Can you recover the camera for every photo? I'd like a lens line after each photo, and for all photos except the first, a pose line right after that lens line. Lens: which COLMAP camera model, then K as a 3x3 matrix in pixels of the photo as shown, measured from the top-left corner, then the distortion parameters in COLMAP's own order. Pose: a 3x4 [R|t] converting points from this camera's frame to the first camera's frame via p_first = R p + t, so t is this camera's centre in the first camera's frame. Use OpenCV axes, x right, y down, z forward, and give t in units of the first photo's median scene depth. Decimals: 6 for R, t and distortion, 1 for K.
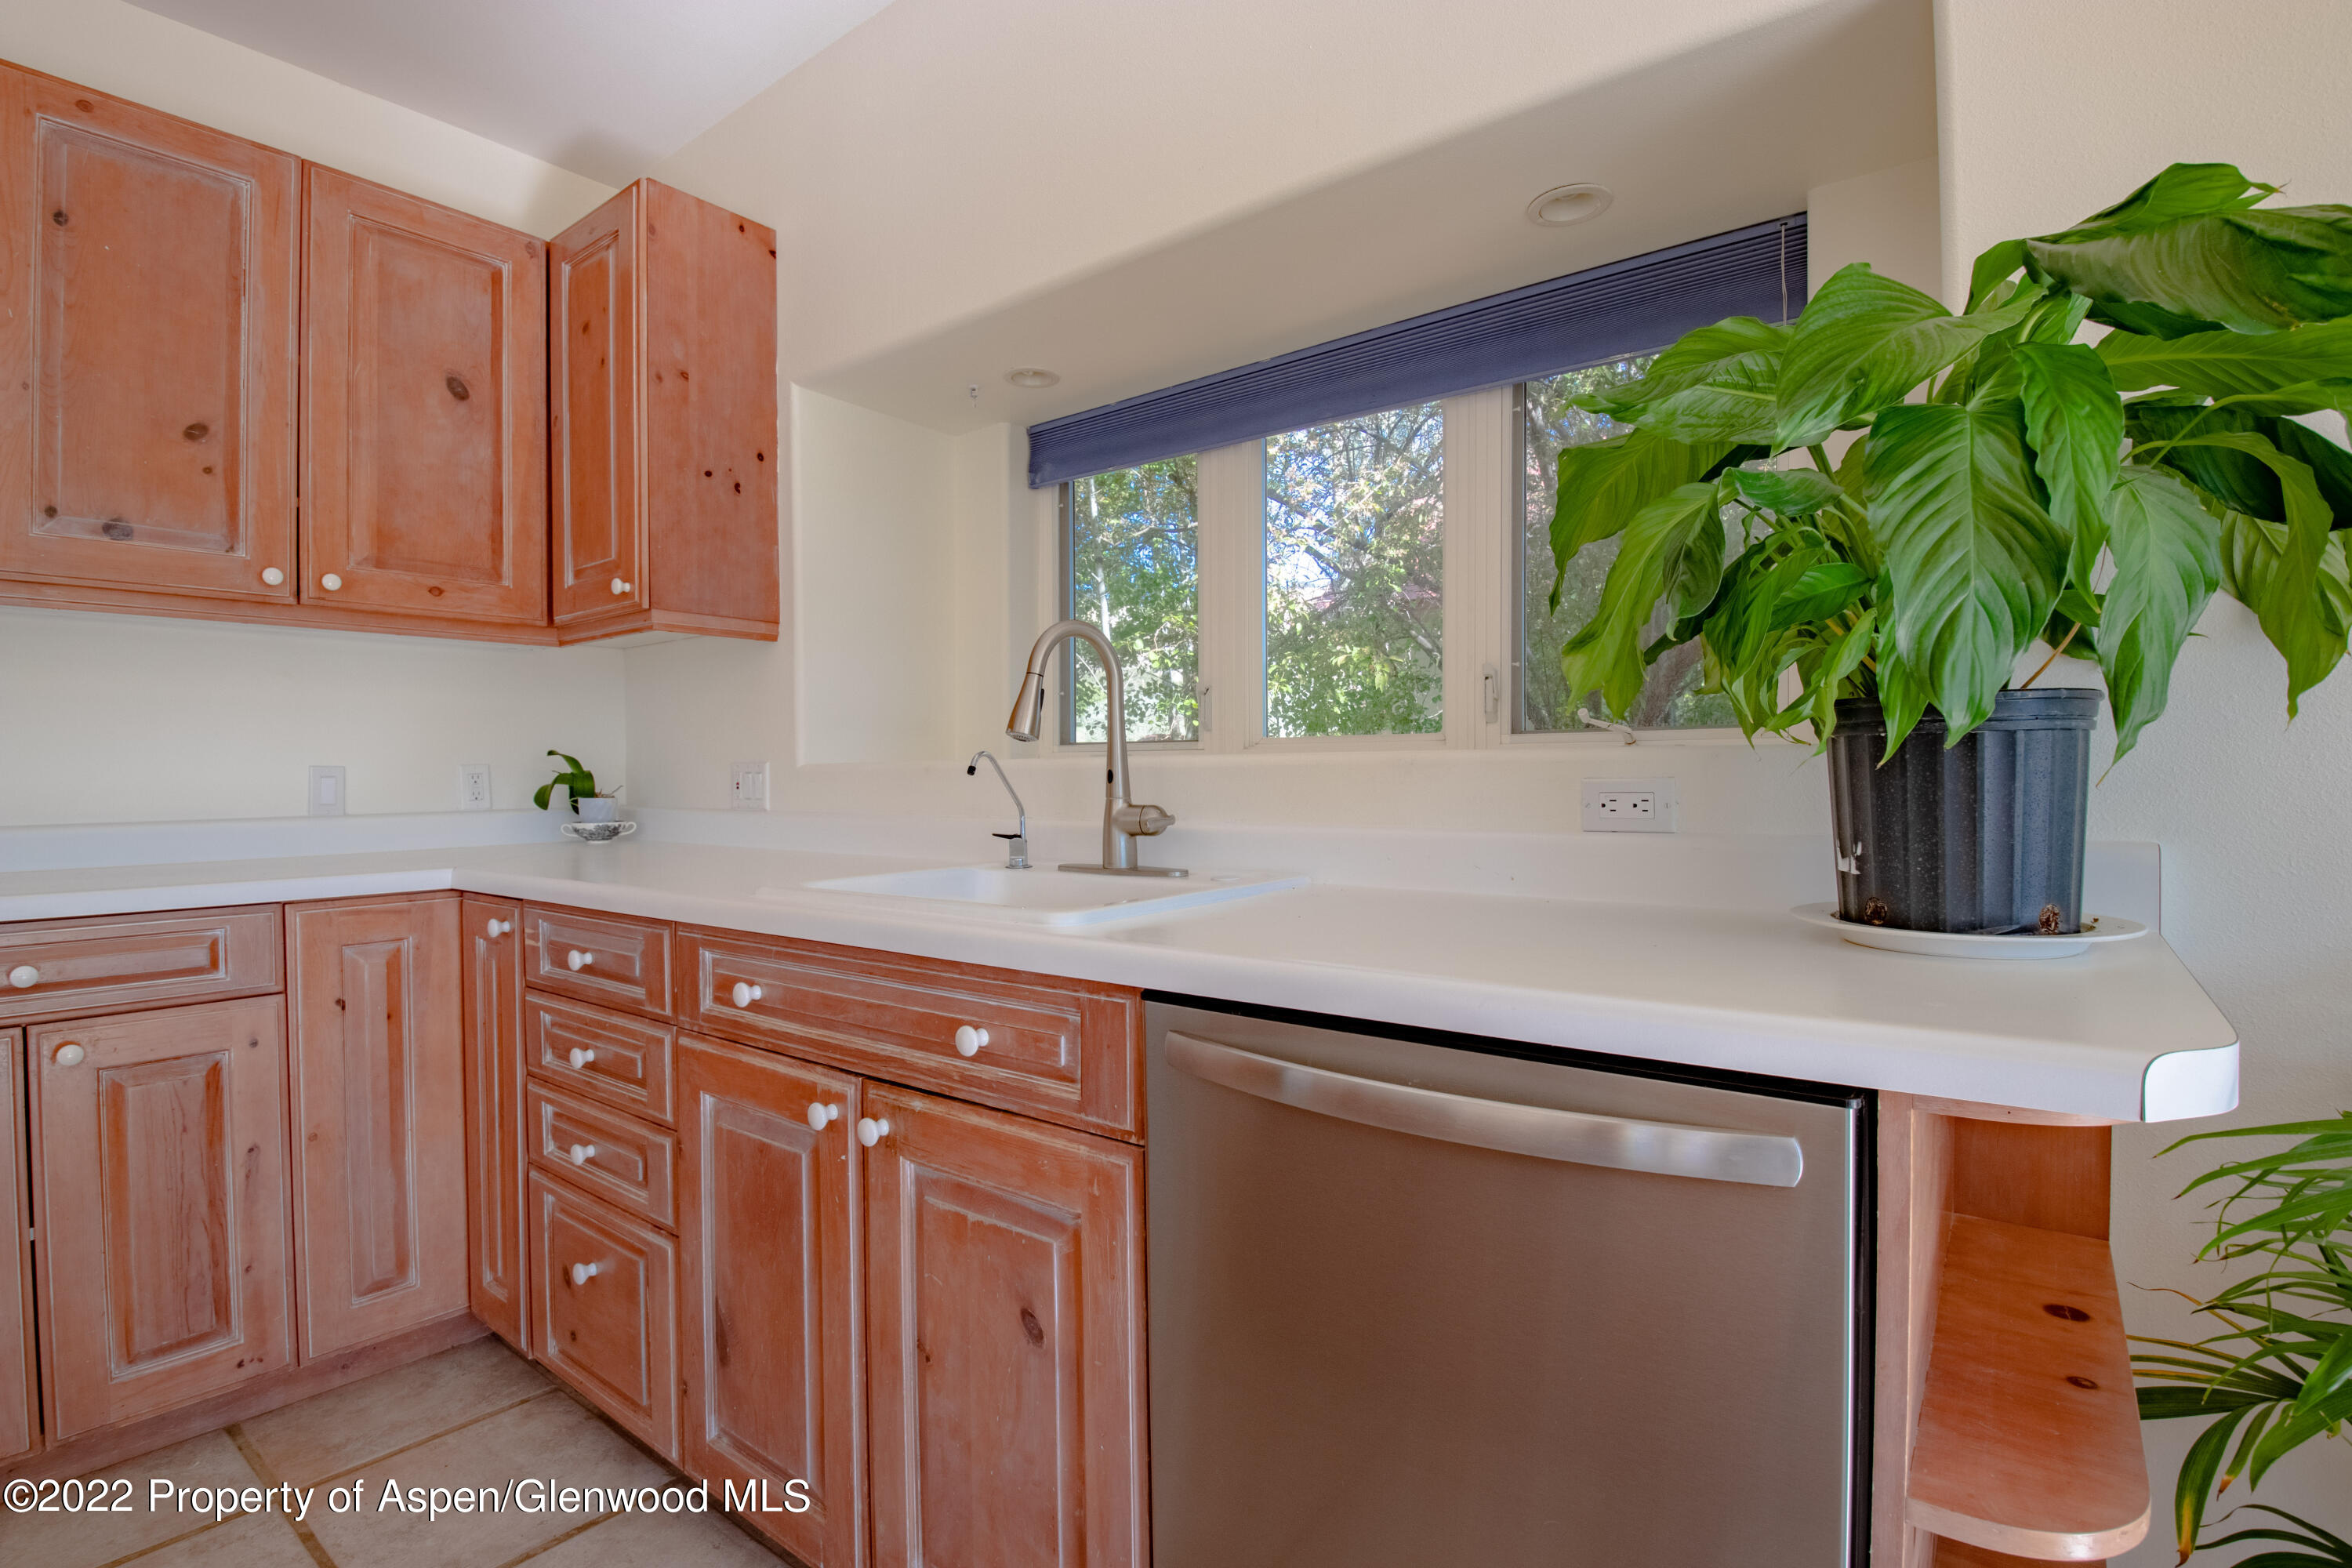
lens RADIAL K [[1107.6, 0, 1161.9], [0, 1107.6, 779.2], [0, 0, 1]] dist [0.000769, -0.017864]
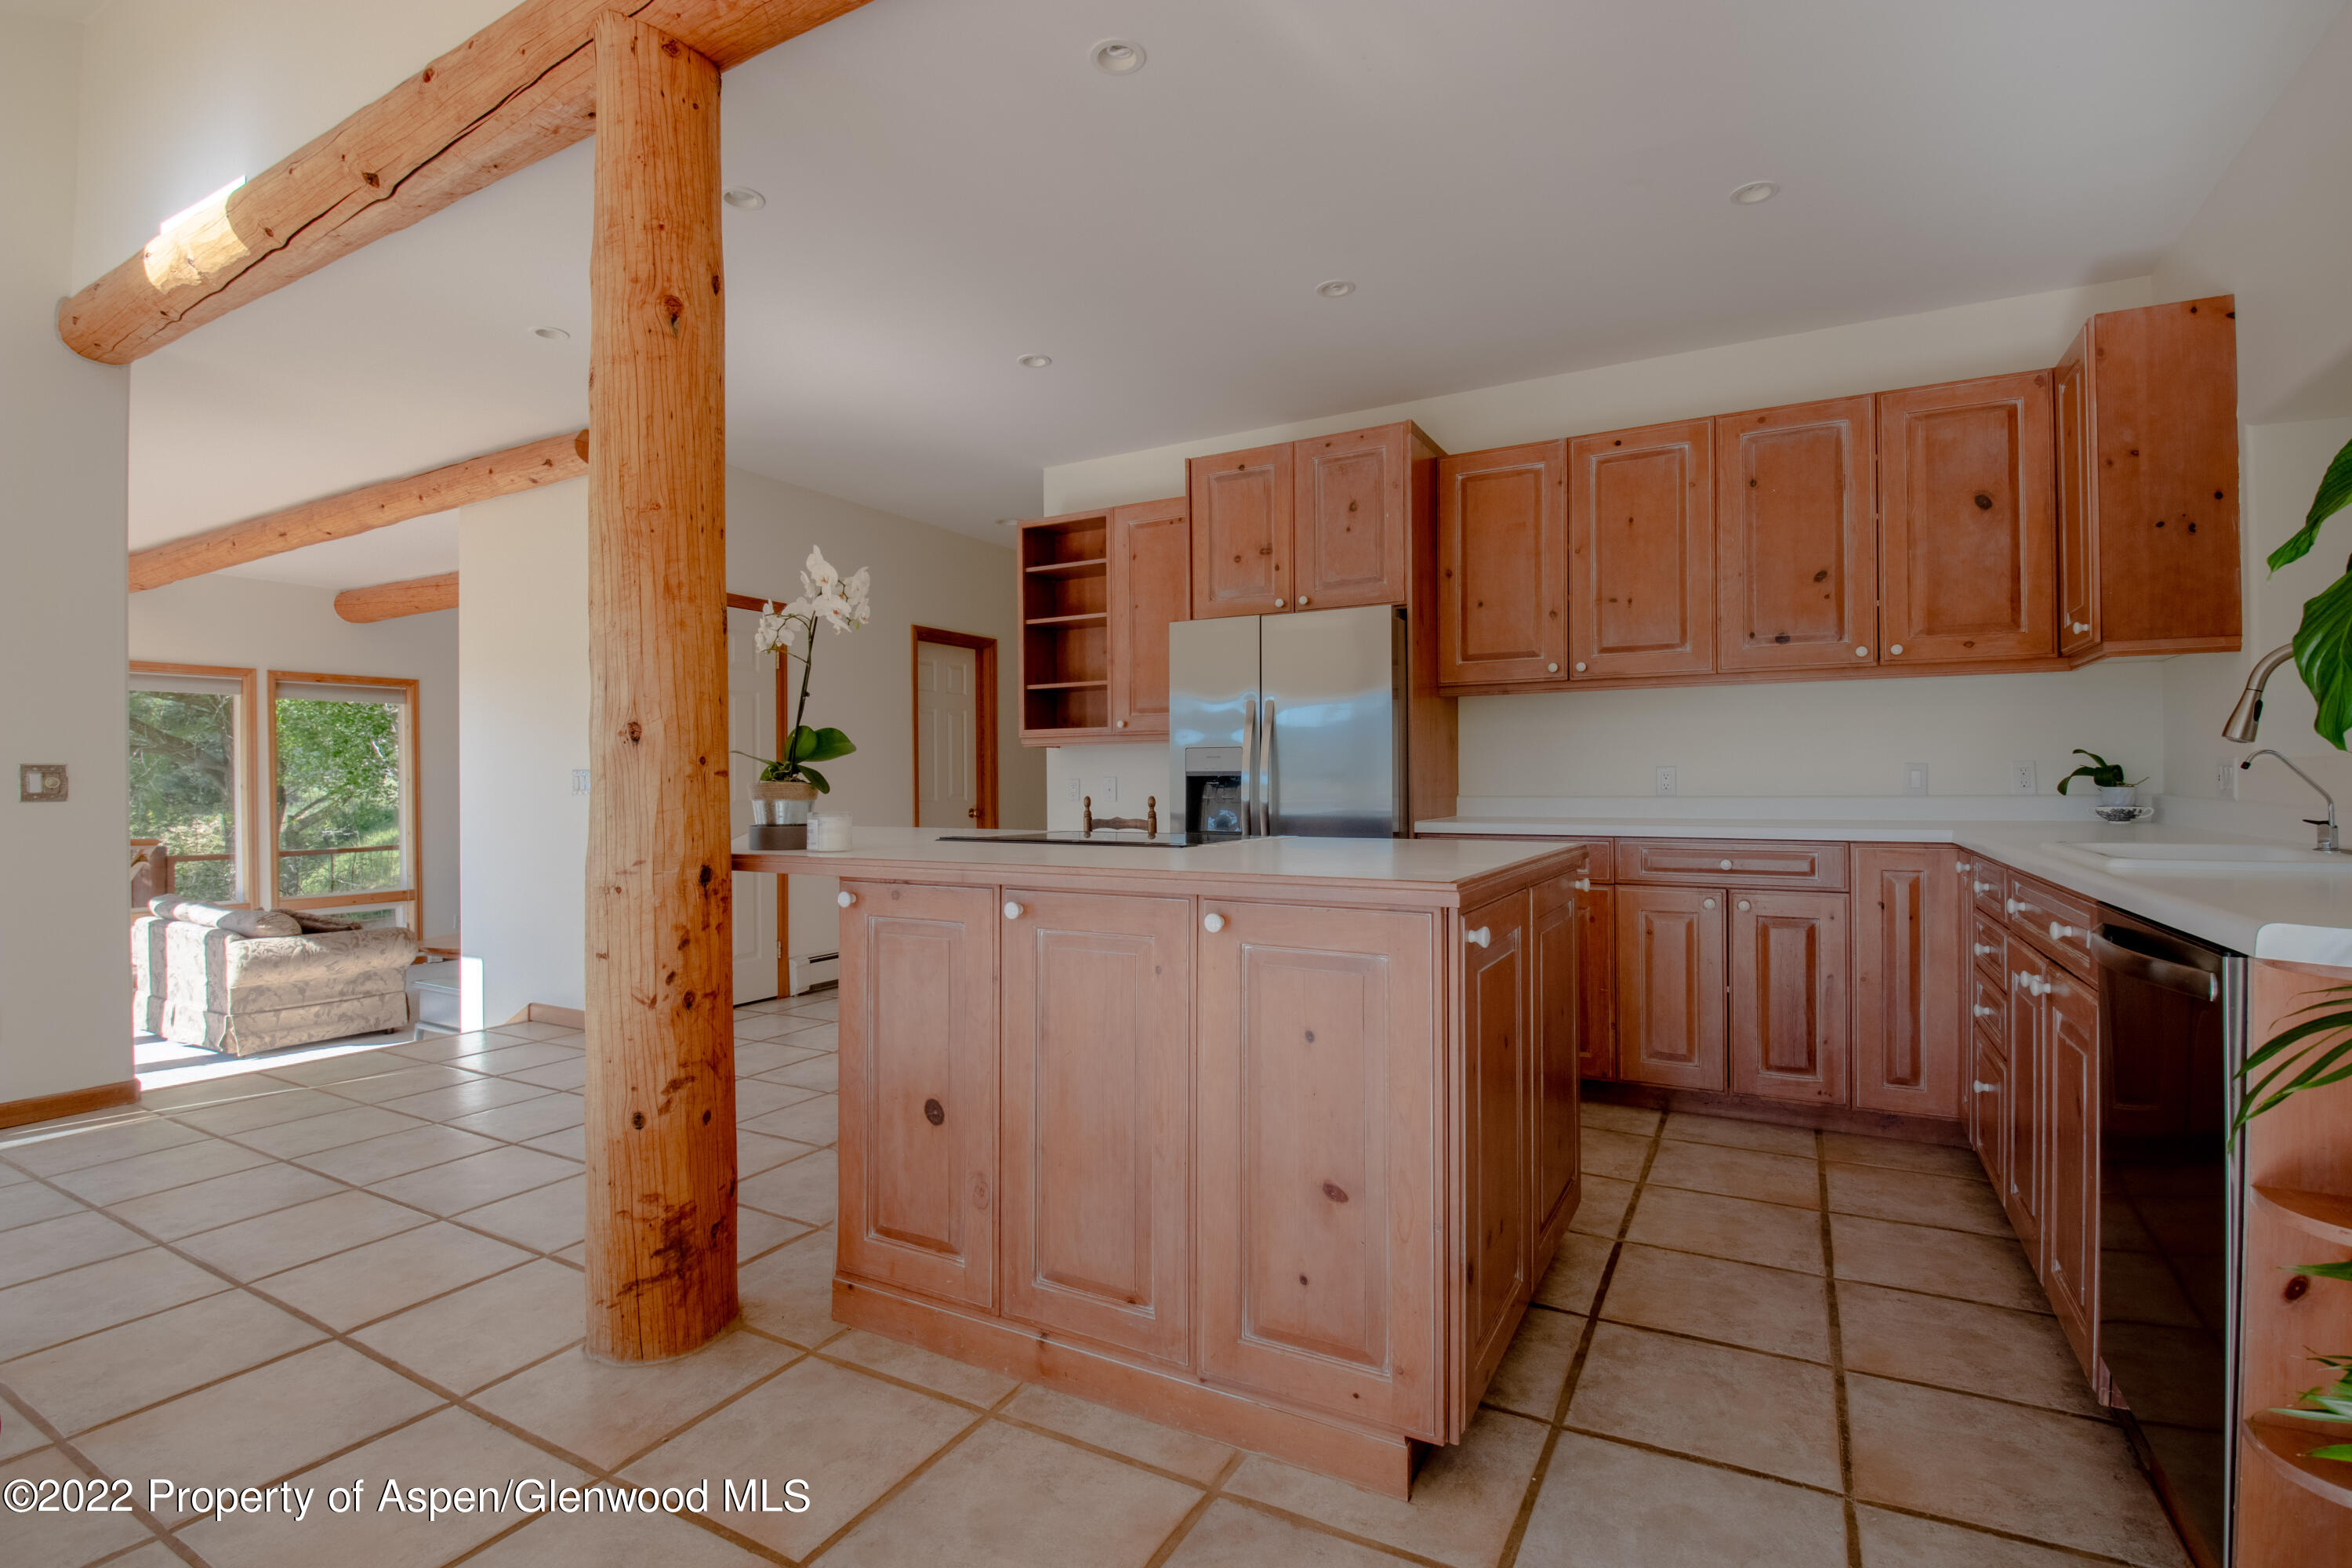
lens RADIAL K [[1107.6, 0, 1161.9], [0, 1107.6, 779.2], [0, 0, 1]] dist [0.000769, -0.017864]
pose [[0.156838, 0.007423, -0.987597, 0.663323], [0.000080, 0.999972, 0.007528, -0.001404], [0.987624, -0.001260, 0.156833, -0.311263]]
